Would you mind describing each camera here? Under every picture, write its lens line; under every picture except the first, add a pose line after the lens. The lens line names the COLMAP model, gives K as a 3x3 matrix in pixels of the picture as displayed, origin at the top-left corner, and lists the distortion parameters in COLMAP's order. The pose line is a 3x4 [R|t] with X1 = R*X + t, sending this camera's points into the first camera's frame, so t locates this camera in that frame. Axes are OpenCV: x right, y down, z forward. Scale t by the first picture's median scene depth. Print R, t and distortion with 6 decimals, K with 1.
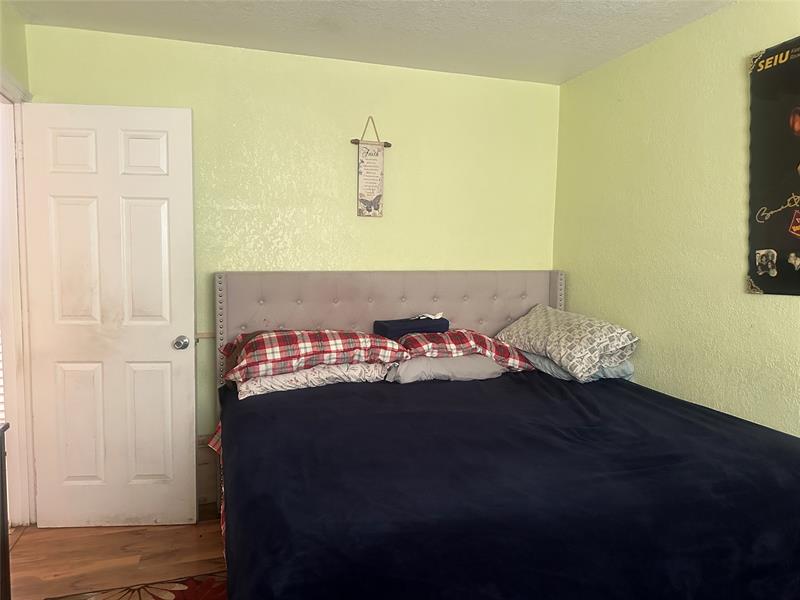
lens RADIAL K [[566.4, 0, 403.7], [0, 566.4, 295.4], [0, 0, 1]] dist [0.075323, -0.090515]
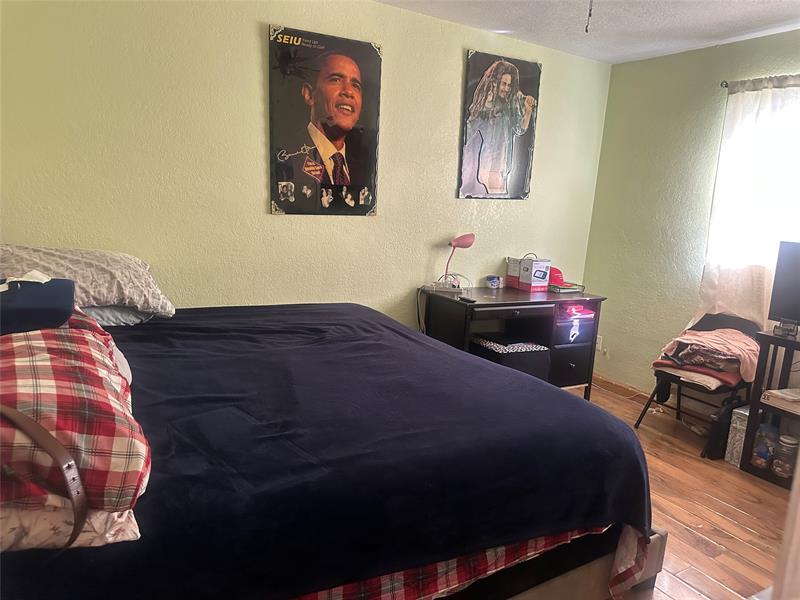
lens RADIAL K [[566.4, 0, 403.7], [0, 566.4, 295.4], [0, 0, 1]] dist [0.075323, -0.090515]
pose [[-0.232733, -0.178513, 0.956017, -0.801377], [0.011441, 0.982439, 0.186232, -0.063525], [-0.972473, 0.054280, -0.226604, 1.054845]]
